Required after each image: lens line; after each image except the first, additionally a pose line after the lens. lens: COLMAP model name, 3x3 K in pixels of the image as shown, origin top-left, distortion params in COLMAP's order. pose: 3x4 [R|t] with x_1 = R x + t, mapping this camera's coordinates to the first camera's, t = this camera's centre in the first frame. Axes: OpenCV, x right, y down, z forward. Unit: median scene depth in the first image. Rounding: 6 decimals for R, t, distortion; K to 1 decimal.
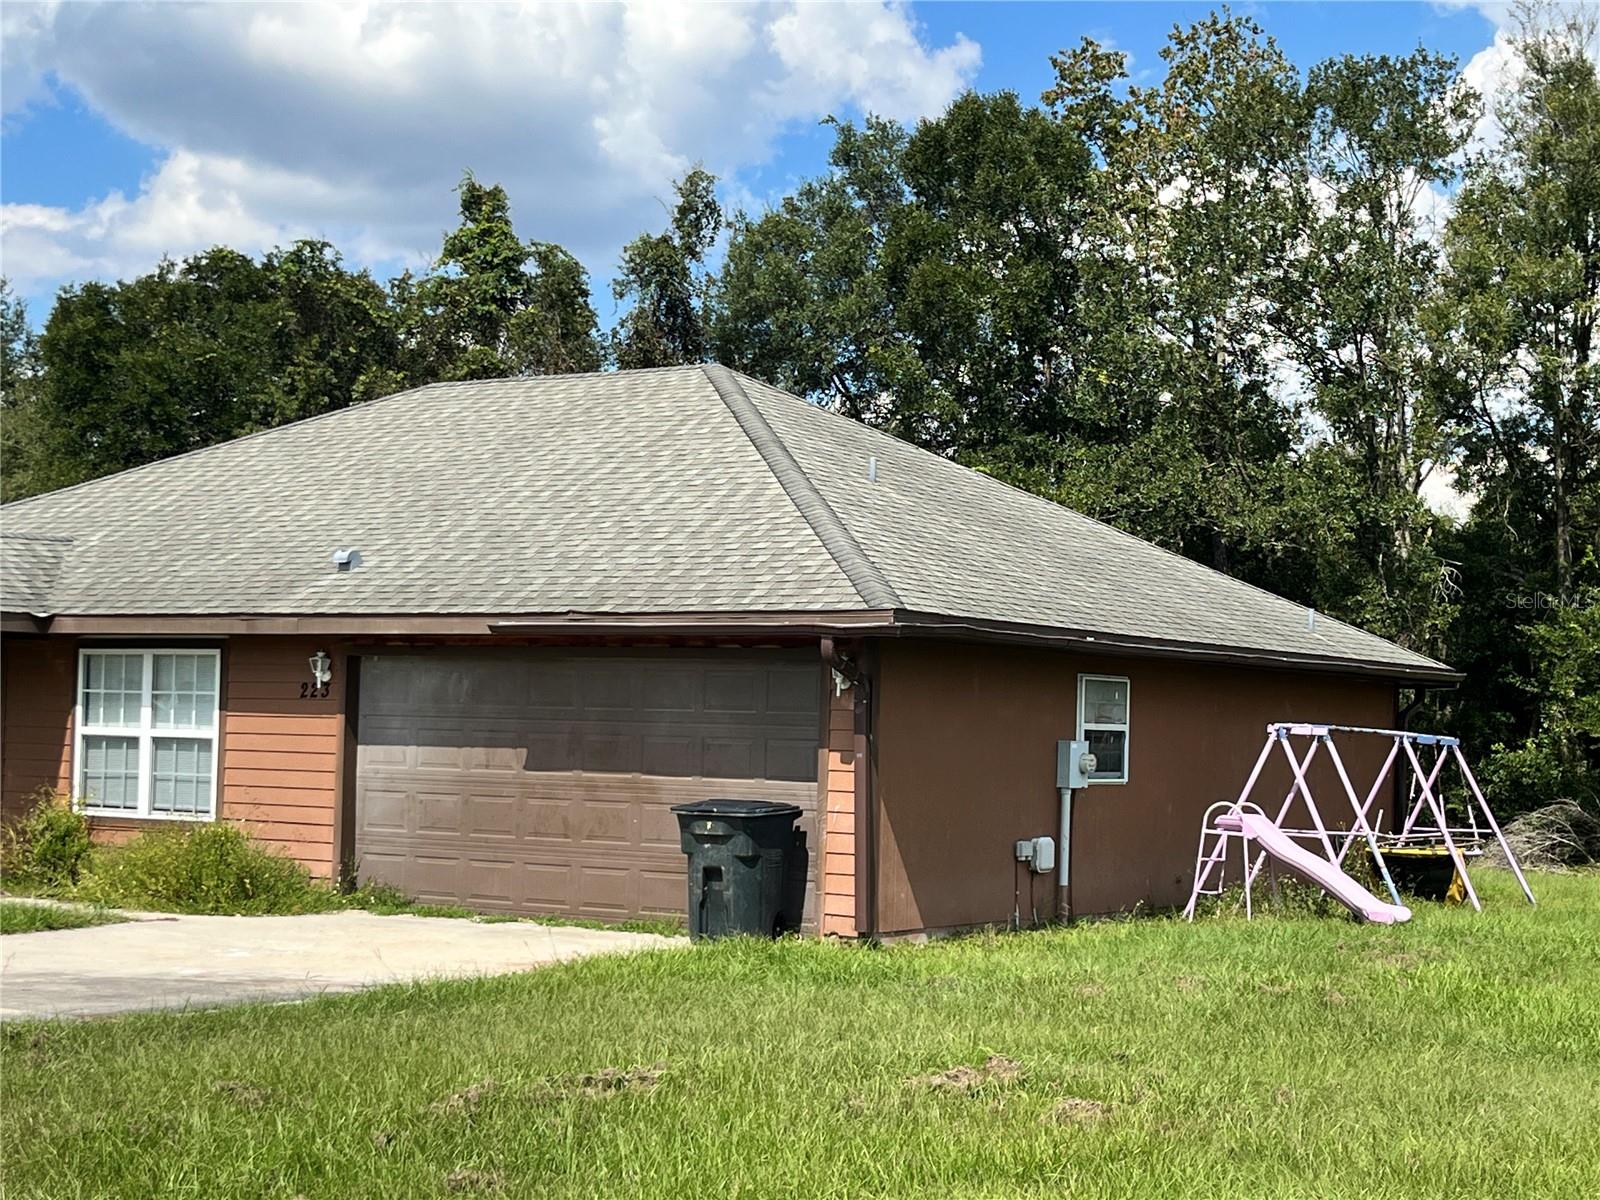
lens RADIAL K [[2705.3, 0, 798.5], [0, 2705.3, 599.2], [0, 0, 1]] dist [0.285795, 0.000000]
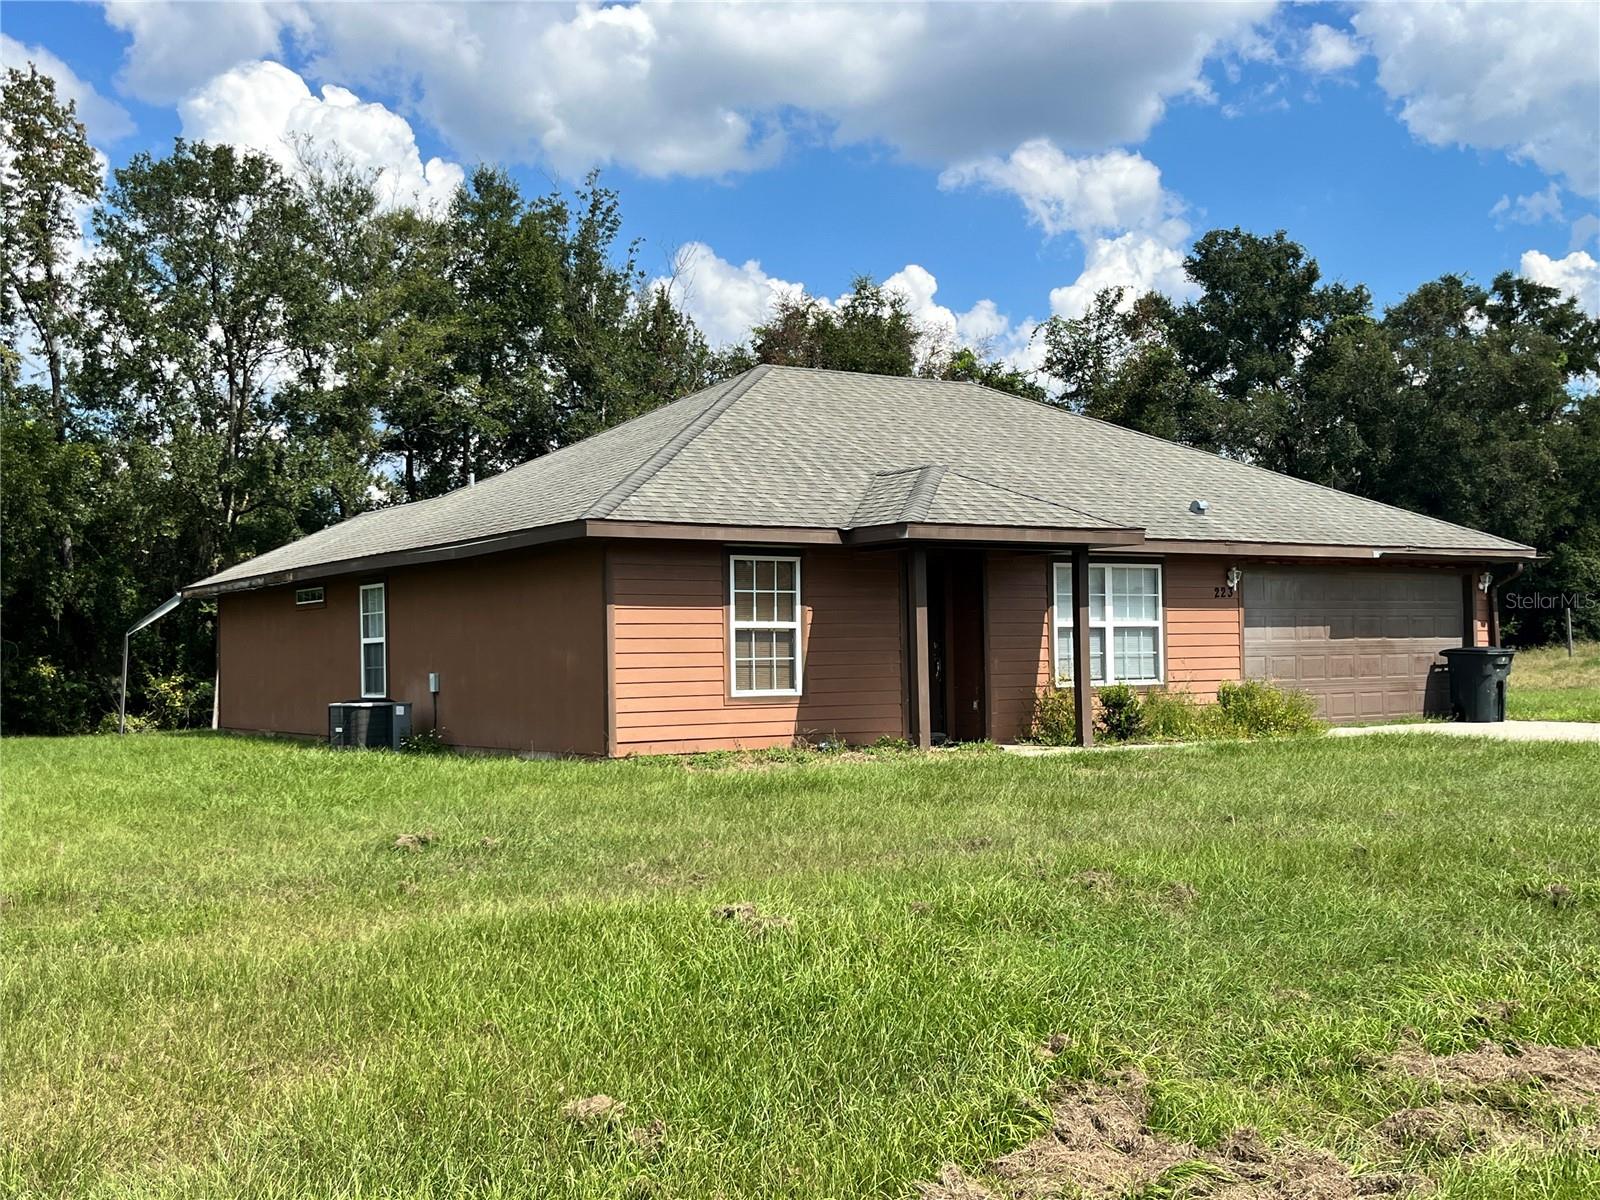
lens RADIAL K [[1647.9, 0, 802.0], [0, 1647.9, 606.8], [0, 0, 1]] dist [0.052394, 0.000000]
pose [[0.368463, -0.015674, 0.929510, -1.092024], [-0.026197, 0.999286, 0.027236, 0.022098], [-0.929273, -0.034386, 0.367790, 0.862497]]
